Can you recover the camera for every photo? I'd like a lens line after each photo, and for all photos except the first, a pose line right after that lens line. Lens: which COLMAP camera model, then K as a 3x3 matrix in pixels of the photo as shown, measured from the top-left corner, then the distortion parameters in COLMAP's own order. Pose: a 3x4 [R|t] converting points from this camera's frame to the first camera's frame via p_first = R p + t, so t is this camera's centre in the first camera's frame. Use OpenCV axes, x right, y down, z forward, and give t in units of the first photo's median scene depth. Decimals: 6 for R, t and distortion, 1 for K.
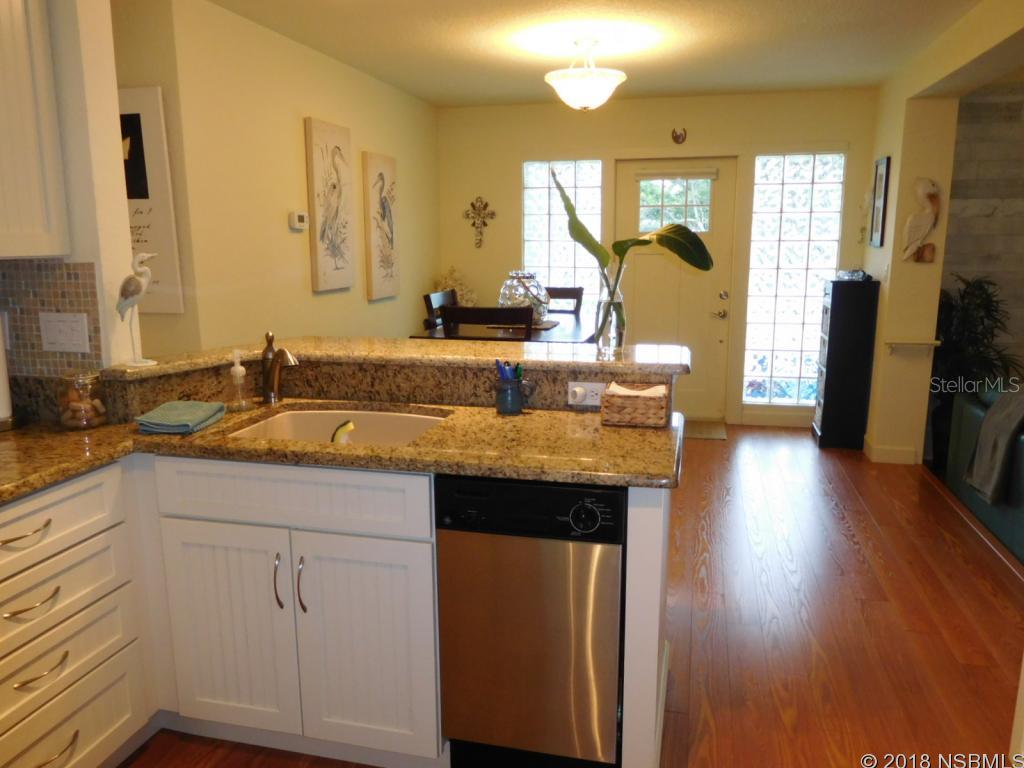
lens RADIAL K [[765.8, 0, 509.1], [0, 765.8, 387.3], [0, 0, 1]] dist [-0.017301, 0.002240]
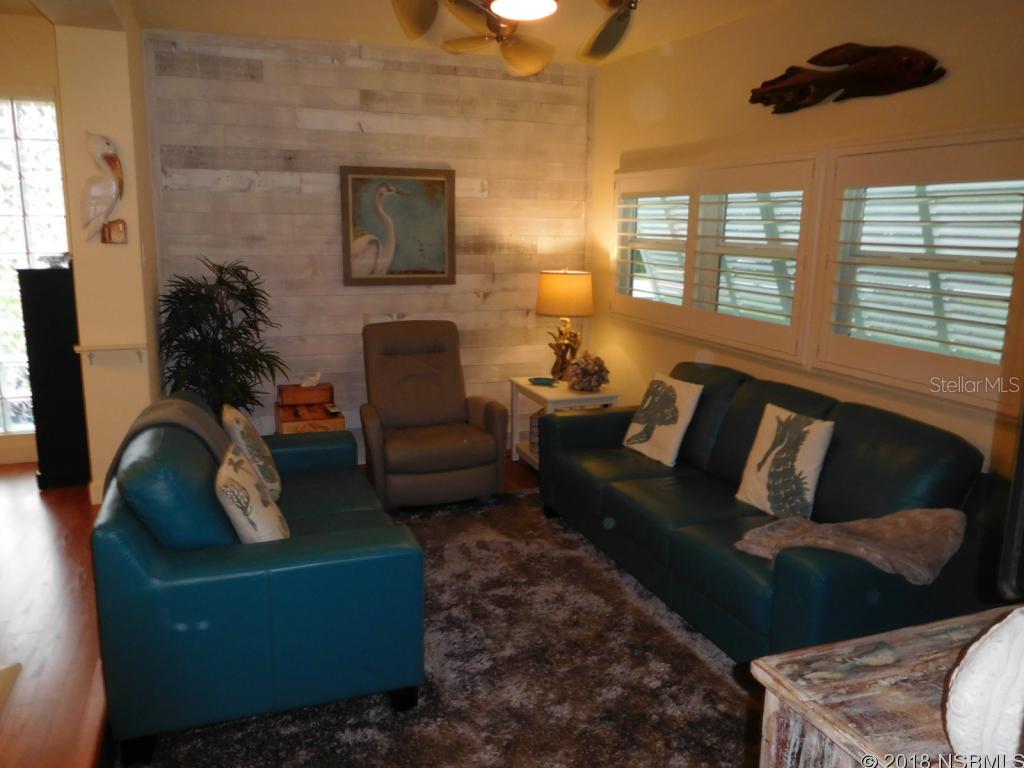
lens RADIAL K [[765.8, 0, 510.1], [0, 765.8, 386.0], [0, 0, 1]] dist [-0.017301, 0.002240]
pose [[0.830469, -0.093865, 0.549100, 0.394809], [0.083409, 0.995542, 0.044031, -0.018660], [-0.550785, 0.009233, 0.834596, 0.118711]]
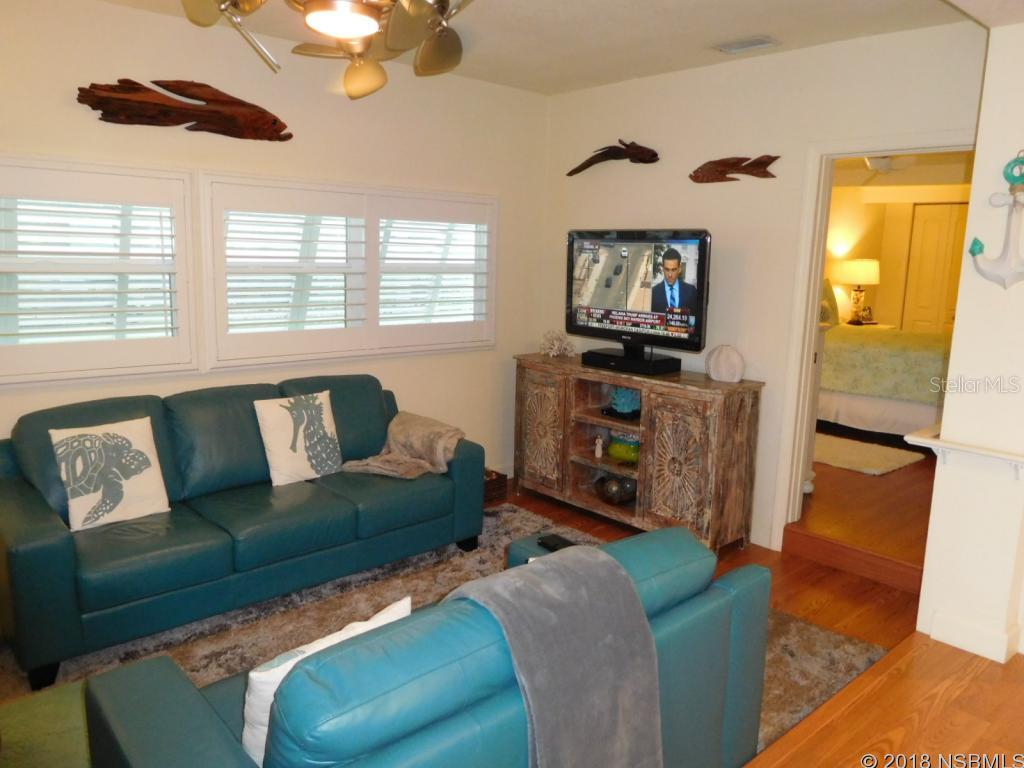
lens RADIAL K [[765.8, 0, 514.3], [0, 765.8, 382.9], [0, 0, 1]] dist [-0.017301, 0.002240]
pose [[-0.820555, -0.114814, 0.559918, 0.323167], [0.084548, 0.944458, 0.317571, -0.178658], [-0.565280, 0.307924, -0.765272, 0.924233]]
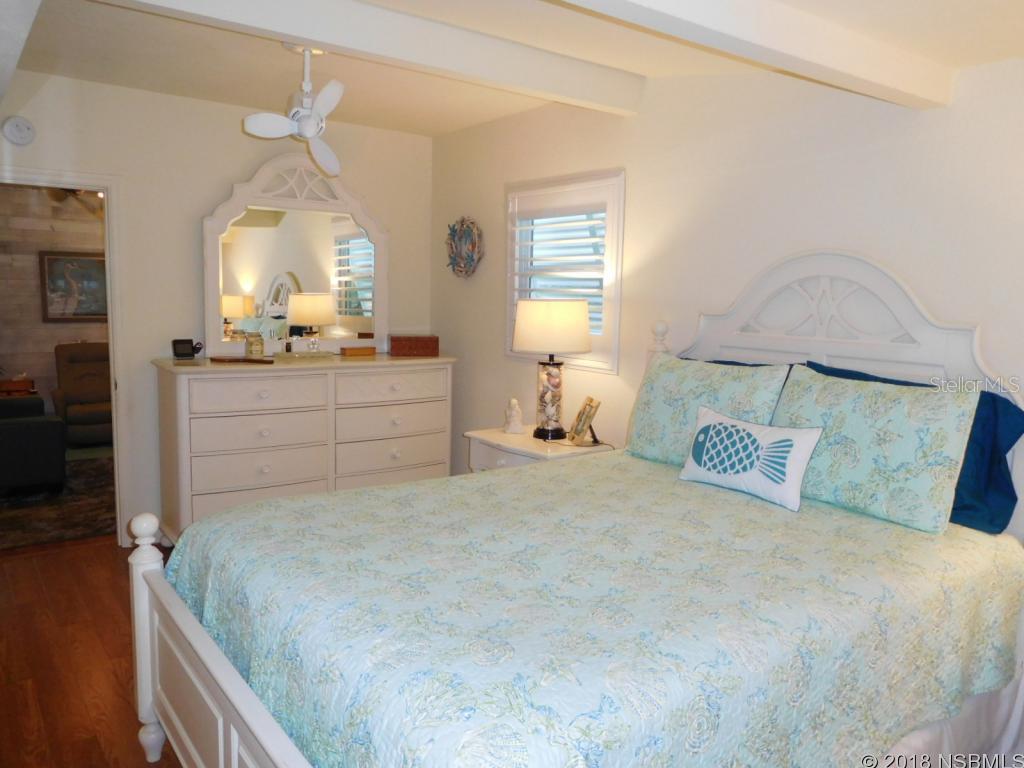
lens RADIAL K [[765.8, 0, 514.5], [0, 765.8, 393.1], [0, 0, 1]] dist [-0.017301, 0.002240]
pose [[0.635194, -0.081217, 0.768071, 0.167667], [0.116972, 0.993101, 0.008277, 0.122287], [-0.763444, 0.084585, 0.640312, -0.678178]]
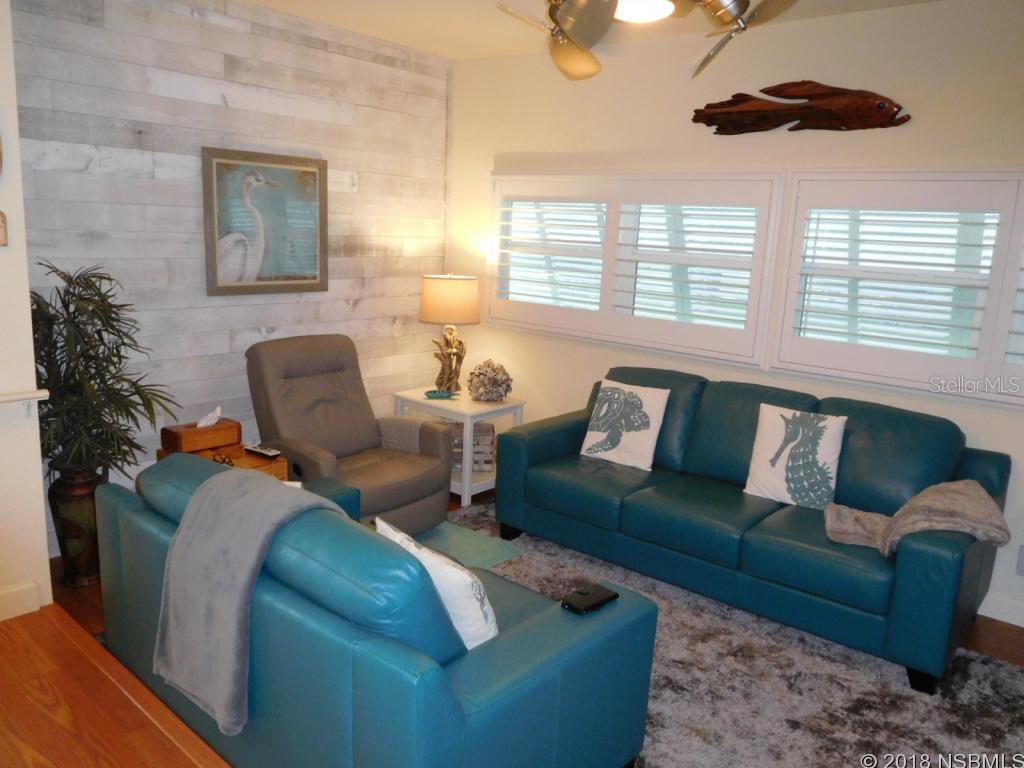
lens RADIAL K [[765.8, 0, 510.6], [0, 765.8, 385.4], [0, 0, 1]] dist [-0.017301, 0.002240]
pose [[0.456977, -0.150837, 0.876596, 0.212930], [0.118759, 0.987040, 0.107931, -0.075704], [-0.881515, 0.054782, 0.468968, 0.401236]]
